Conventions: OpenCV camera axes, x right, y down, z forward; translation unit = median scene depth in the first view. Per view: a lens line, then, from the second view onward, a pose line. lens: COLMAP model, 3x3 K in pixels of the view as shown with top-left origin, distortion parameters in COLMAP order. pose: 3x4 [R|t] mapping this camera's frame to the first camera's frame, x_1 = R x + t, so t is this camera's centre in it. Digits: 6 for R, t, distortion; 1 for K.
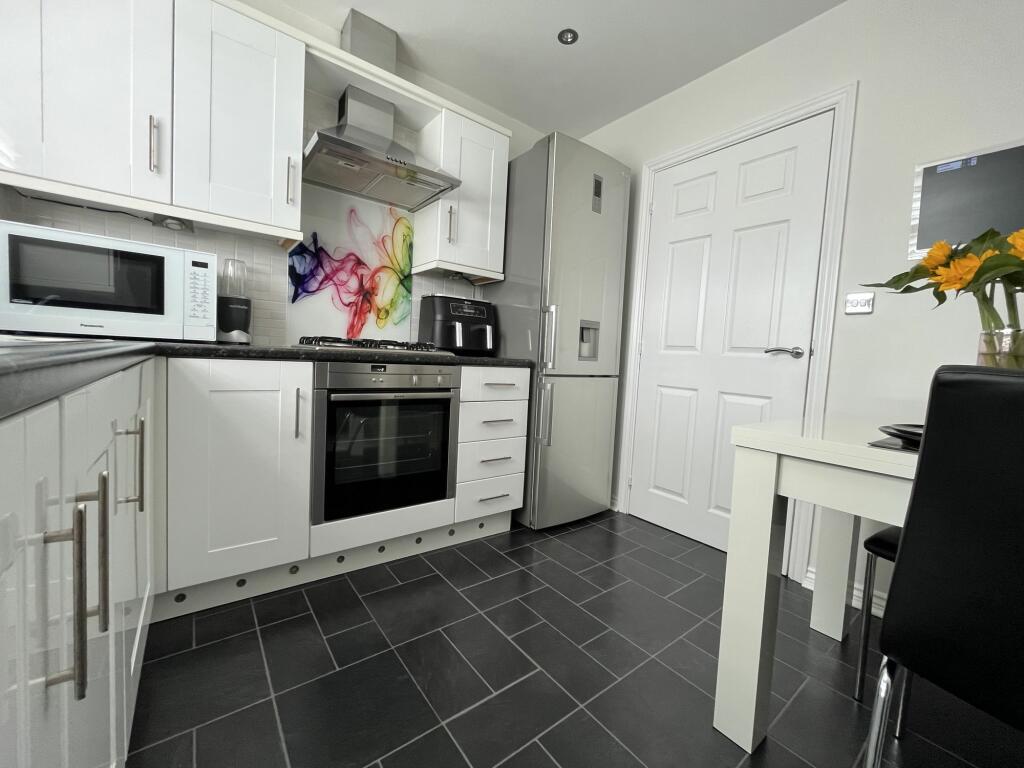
lens RADIAL K [[411.6, 0, 510.3], [0, 411.6, 385.2], [0, 0, 1]] dist [-0.002064, -0.000487]
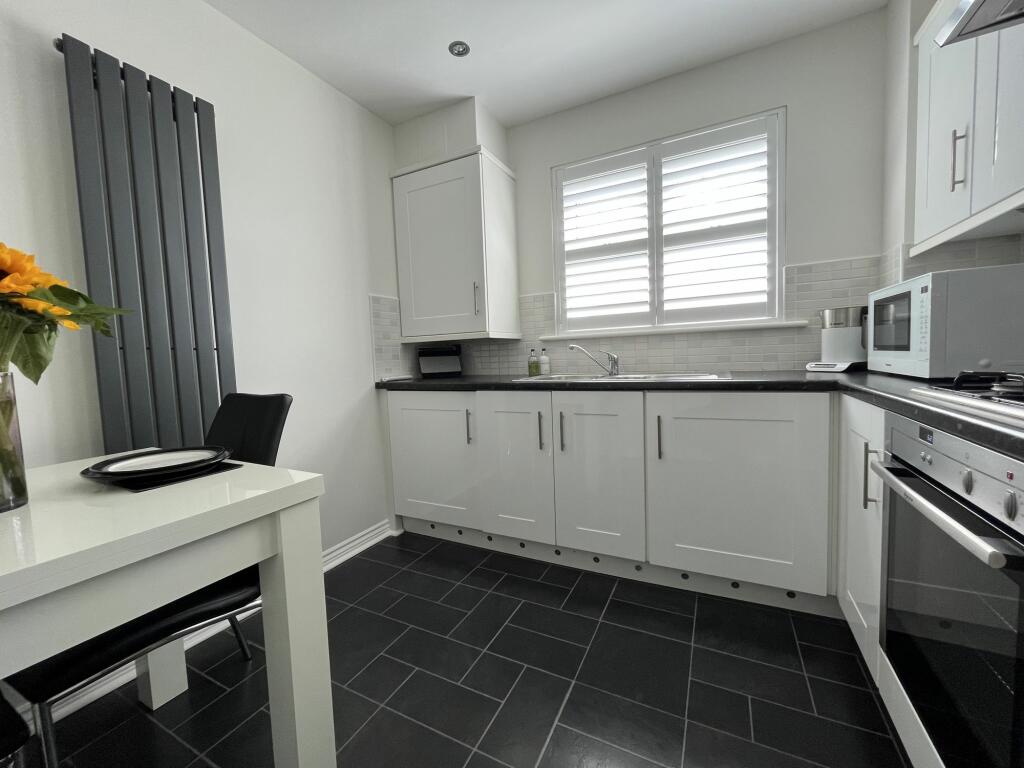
lens RADIAL K [[411.6, 0, 510.3], [0, 411.6, 385.2], [0, 0, 1]] dist [-0.002064, -0.000487]
pose [[-0.903667, 0.016028, -0.427936, 0.271159], [-0.036218, 0.992858, 0.113668, -0.109086], [0.426702, 0.118218, -0.896633, 0.961930]]
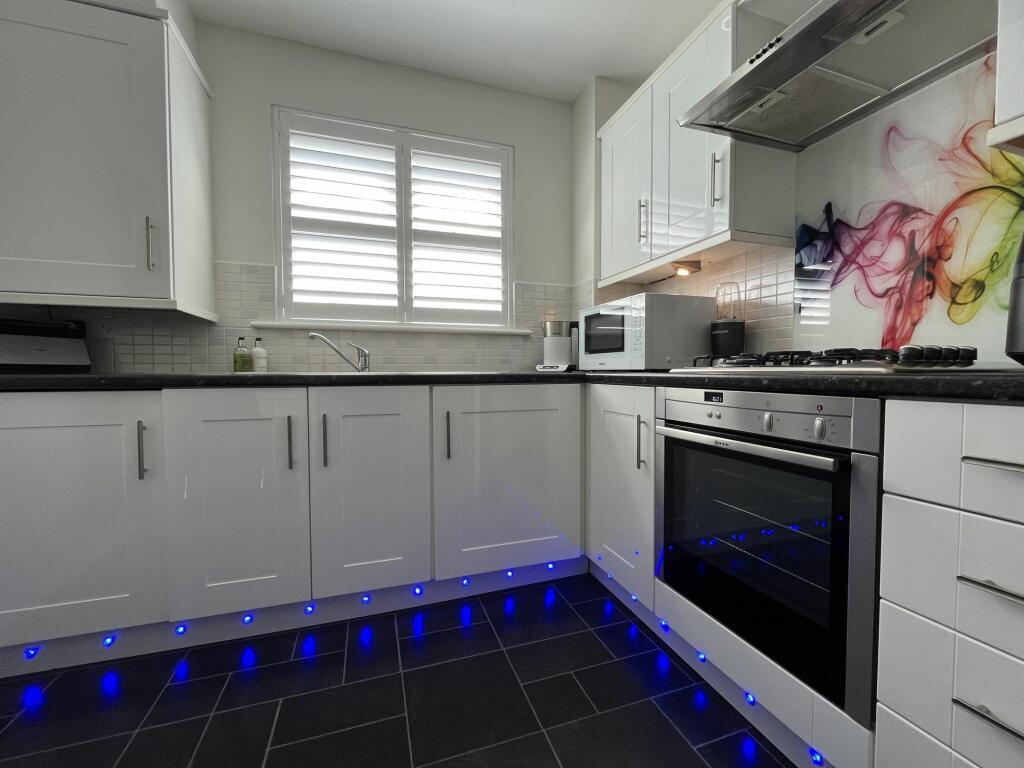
lens RADIAL K [[414.5, 0, 508.2], [0, 414.5, 384.0], [0, 0, 1]] dist [-0.000043, -0.000139]
pose [[-0.327073, -0.019728, -0.944793, 0.330572], [-0.080327, 0.996744, 0.006996, -0.031400], [0.941579, 0.078181, -0.327593, 0.712391]]
